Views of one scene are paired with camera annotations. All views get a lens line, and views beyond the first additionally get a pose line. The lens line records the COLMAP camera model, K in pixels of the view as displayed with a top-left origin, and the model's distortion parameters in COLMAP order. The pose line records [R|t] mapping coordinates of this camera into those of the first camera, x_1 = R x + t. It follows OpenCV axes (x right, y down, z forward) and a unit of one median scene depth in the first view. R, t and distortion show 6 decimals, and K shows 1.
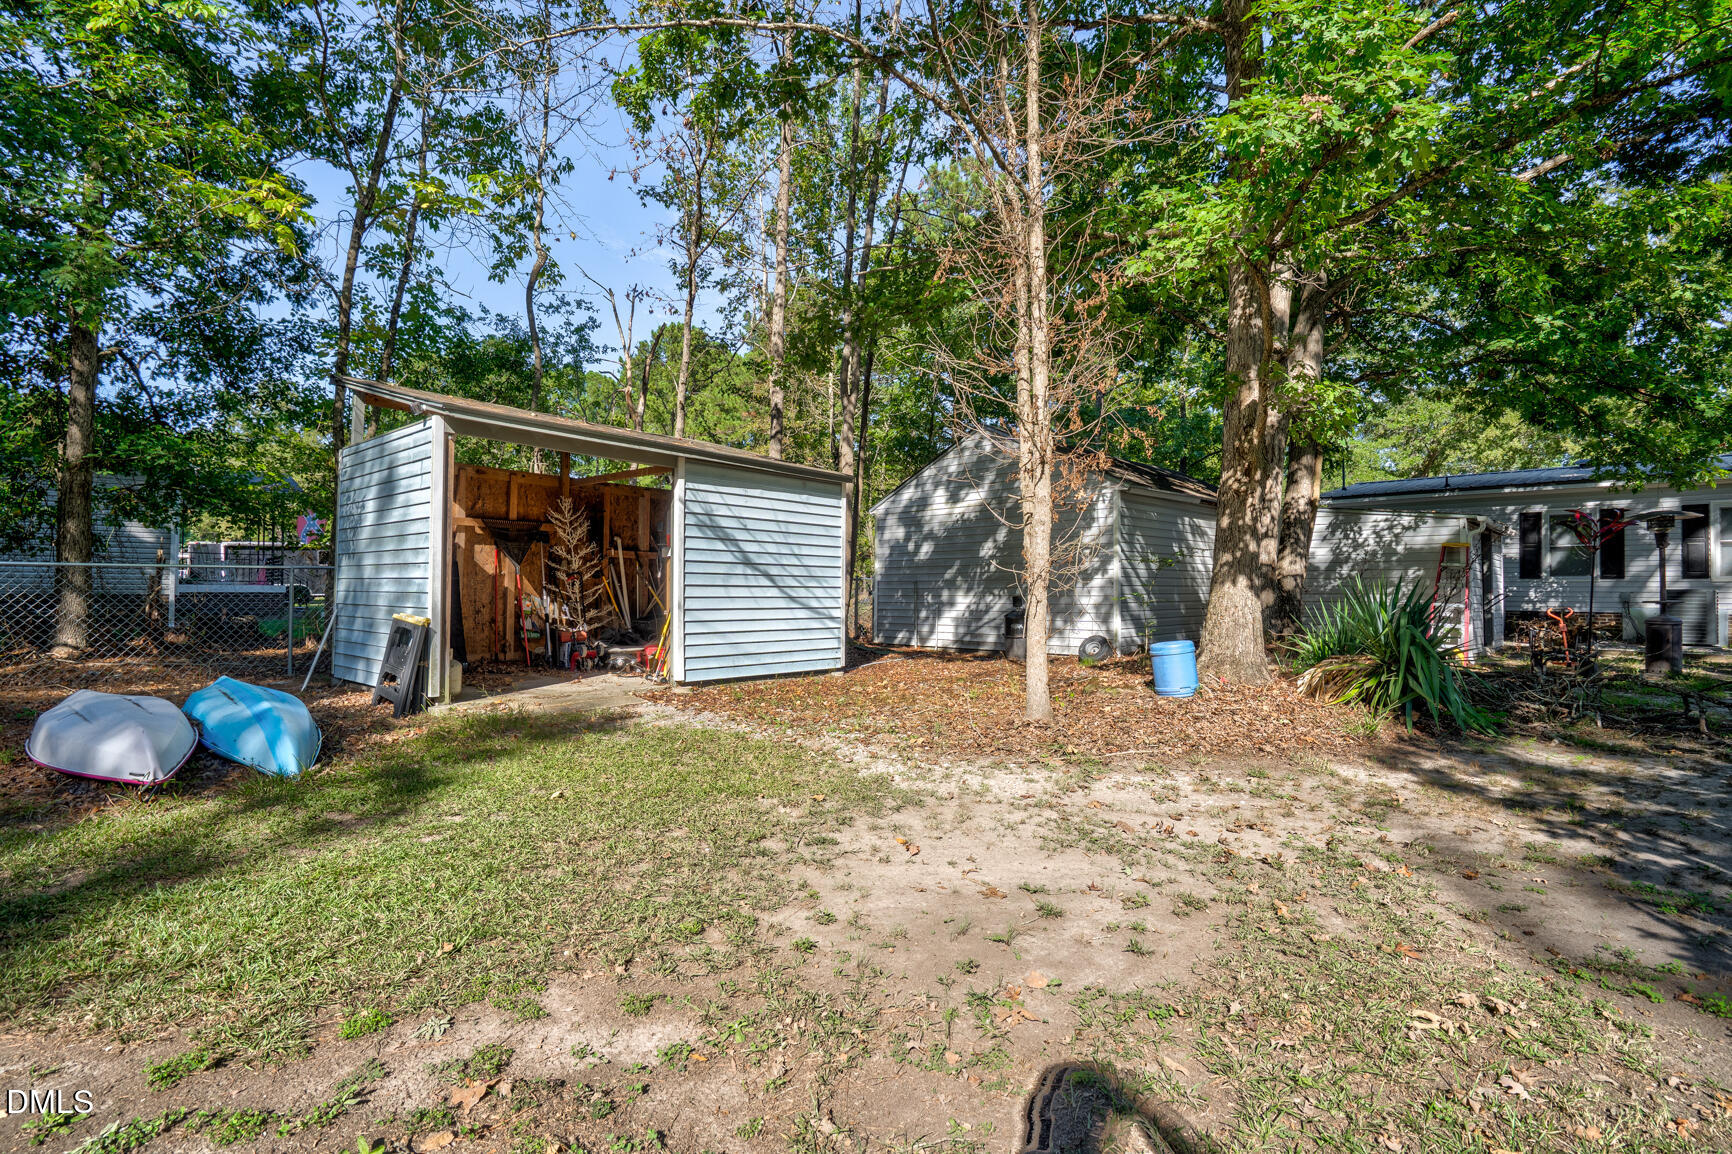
lens RADIAL K [[818.0, 0, 865.3], [0, 818.0, 576.8], [0, 0, 1]] dist [-0.018517, 0.005295]
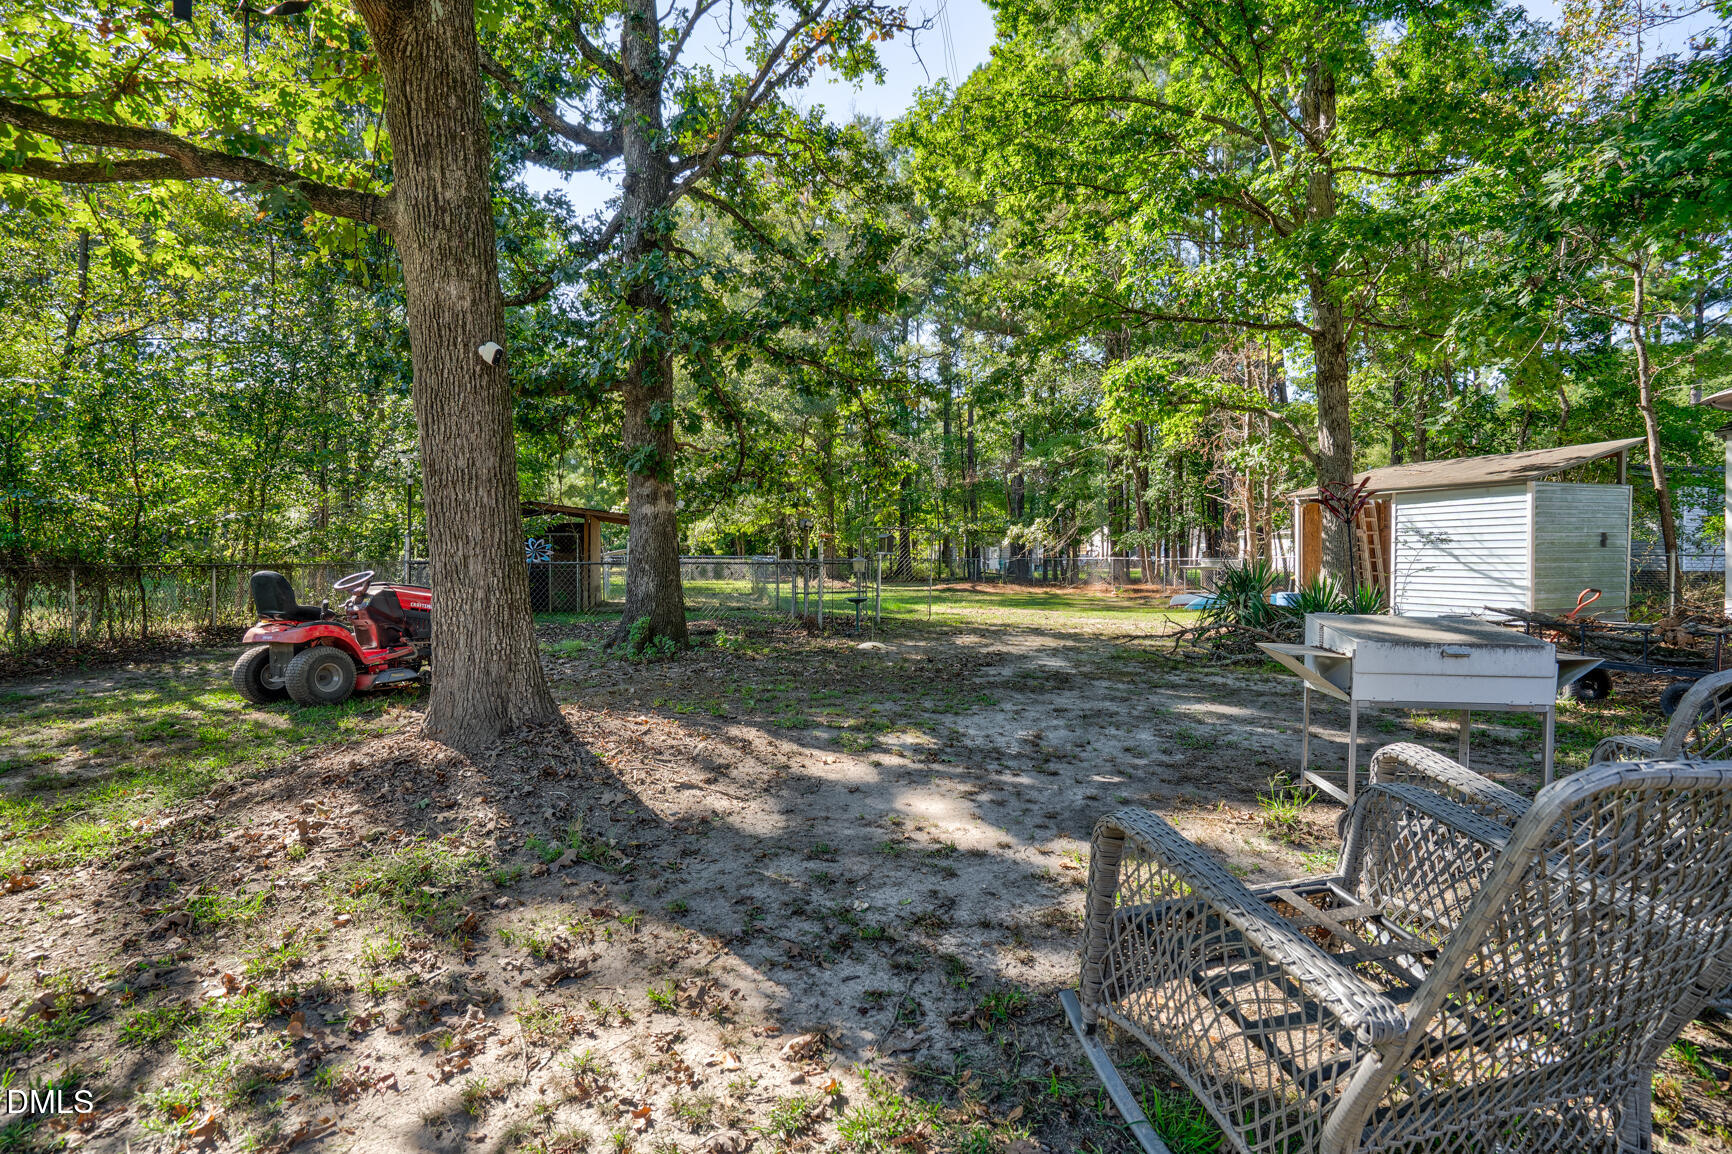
lens RADIAL K [[862.2, 0, 864.8], [0, 862.2, 568.8], [0, 0, 1]] dist [-0.002248, 0.002246]
pose [[-0.539538, -0.000356, -0.841961, 1.574937], [0.006368, 0.999970, -0.004504, 0.019796], [0.841937, -0.007792, -0.539519, 0.801855]]
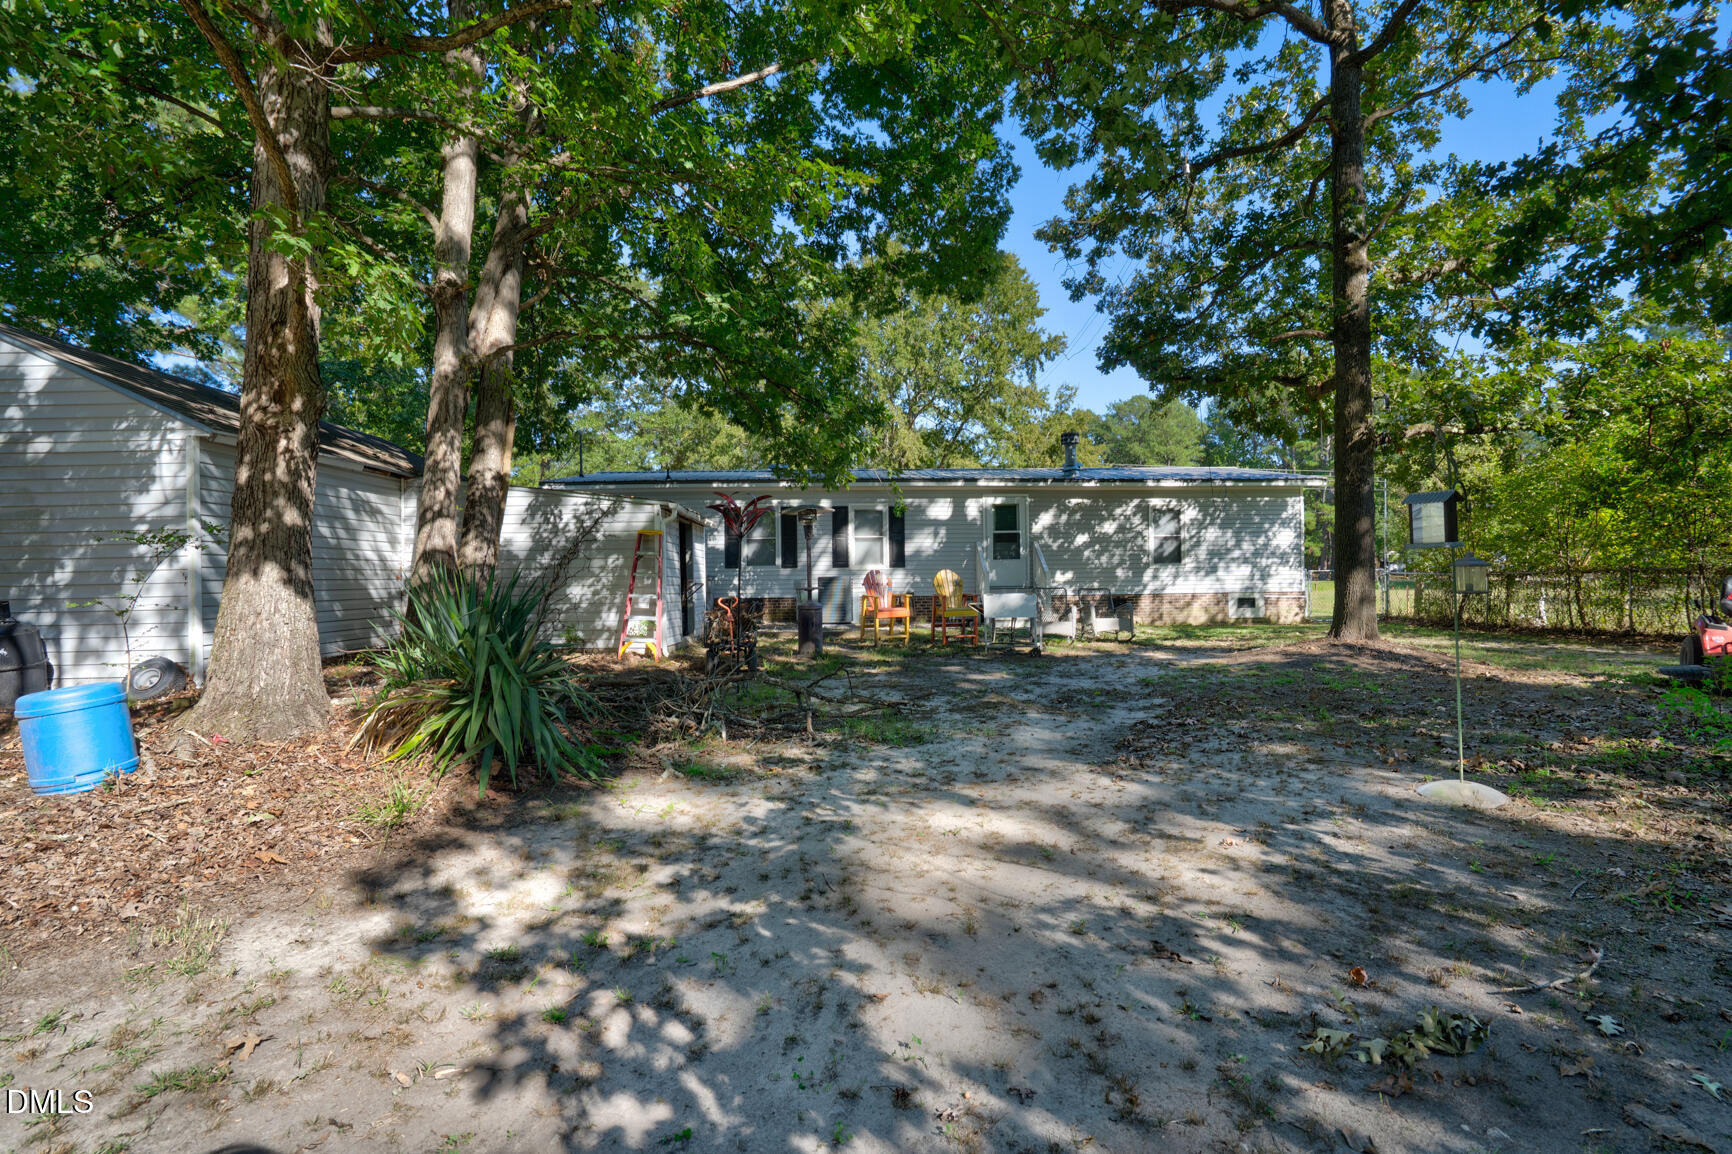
lens RADIAL K [[818.0, 0, 837.4], [0, 818.0, 591.0], [0, 0, 1]] dist [-0.018517, 0.005295]
pose [[0.714704, -0.023486, 0.699033, 0.208252], [0.004116, 0.999560, 0.029376, 0.002160], [-0.699415, -0.018118, 0.714486, 0.157910]]
